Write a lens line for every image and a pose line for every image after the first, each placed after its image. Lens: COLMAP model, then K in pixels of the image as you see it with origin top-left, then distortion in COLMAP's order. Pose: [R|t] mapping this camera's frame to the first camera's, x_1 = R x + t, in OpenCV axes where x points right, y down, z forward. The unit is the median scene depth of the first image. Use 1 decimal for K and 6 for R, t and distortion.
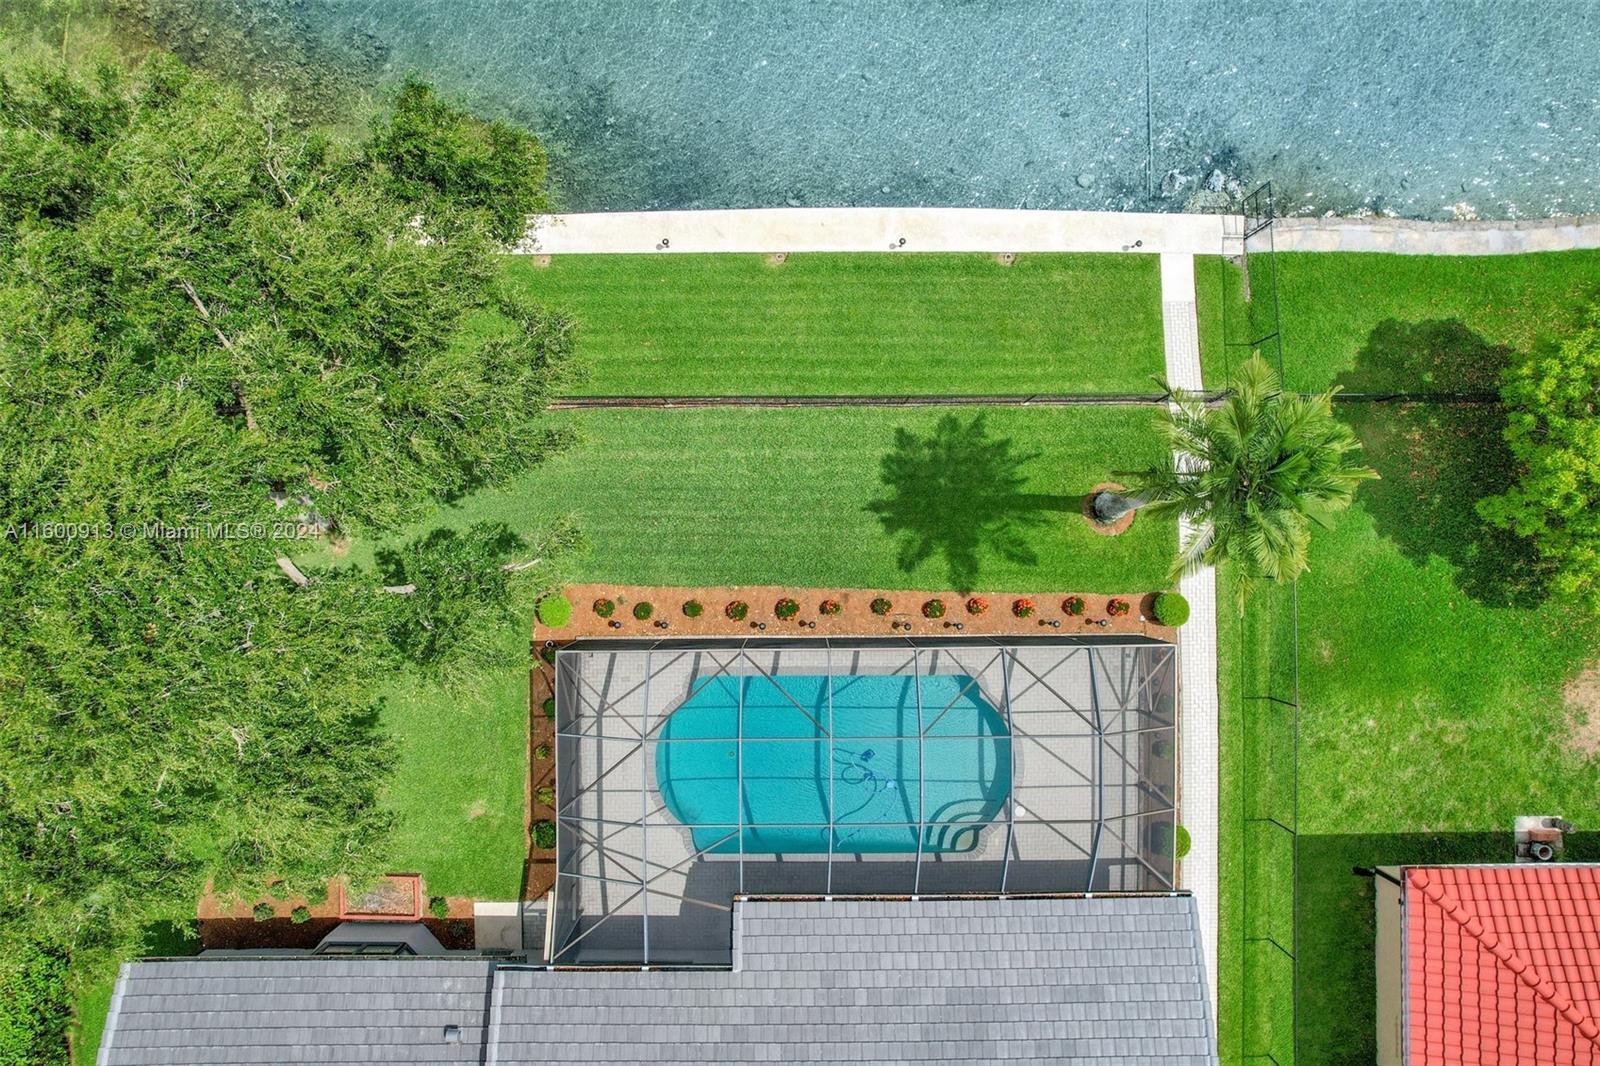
lens RADIAL K [[1022.0, 0, 800.0], [0, 1022.0, 533.0], [0, 0, 1]] dist [-0.080214, 0.074495]
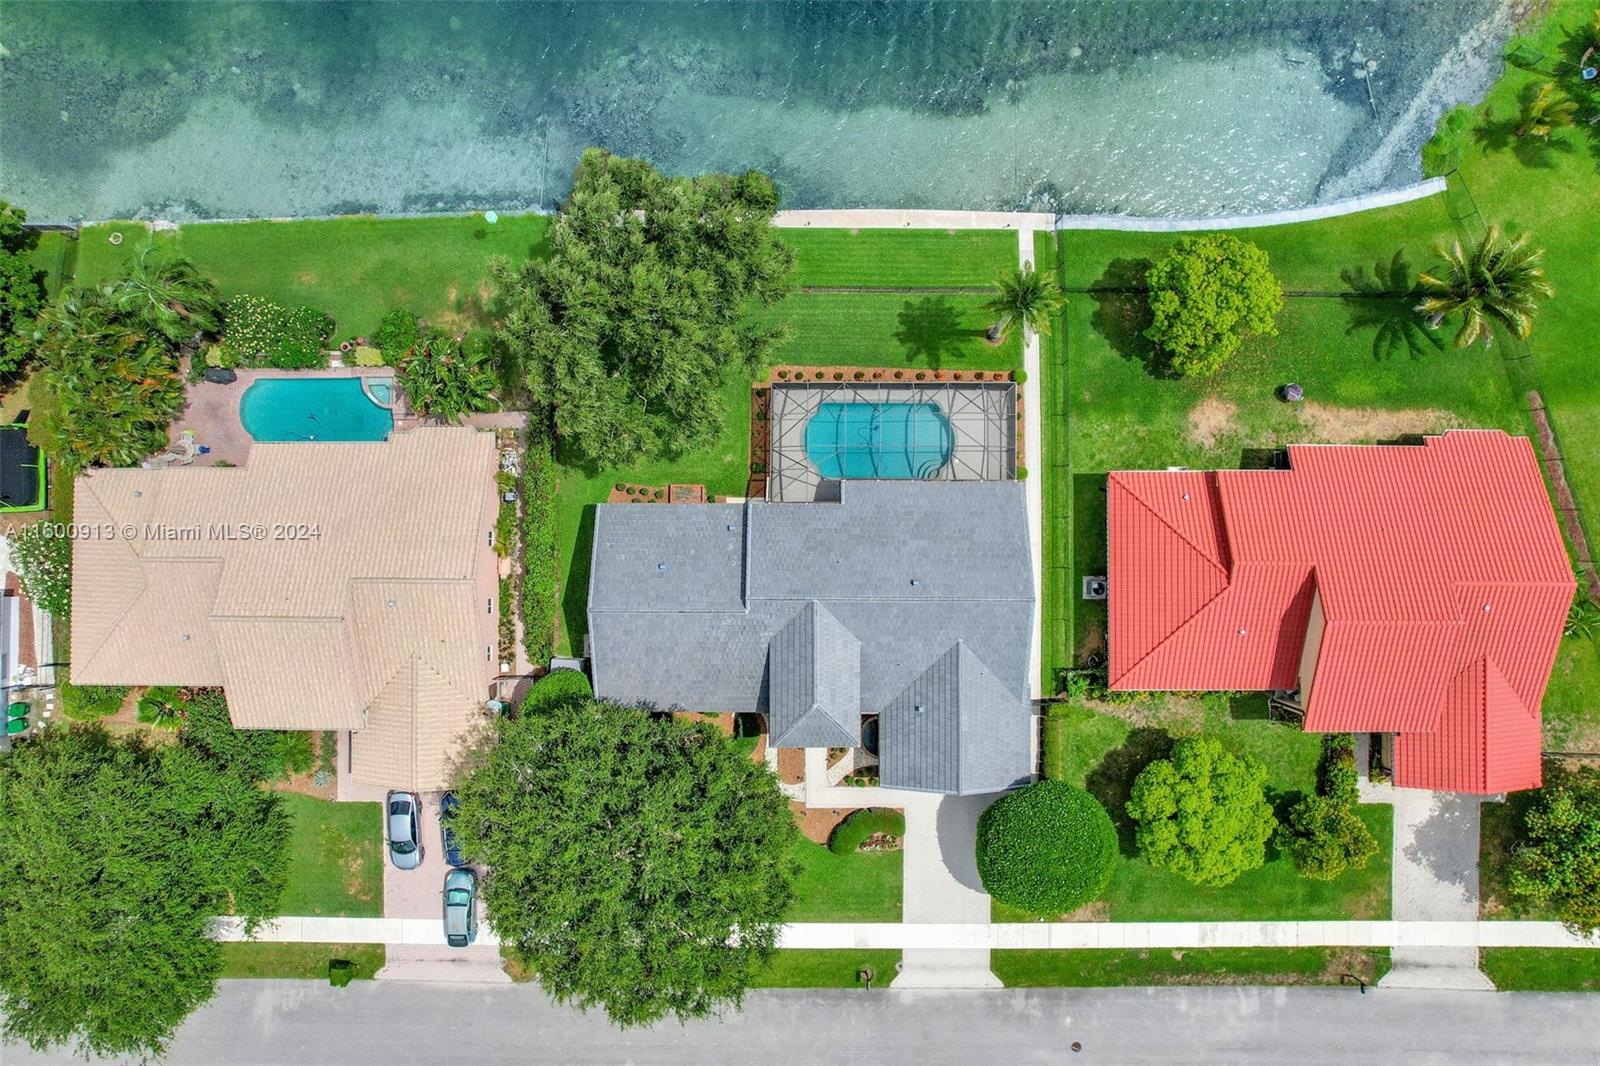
lens RADIAL K [[1042.4, 0, 801.6], [0, 1042.4, 511.9], [0, 0, 1]] dist [-0.077173, 0.071198]
pose [[0.999914, 0.009054, -0.009504, -0.122188], [-0.009245, 0.999752, -0.020253, 0.443557], [0.009318, 0.020339, 0.999750, -1.431081]]
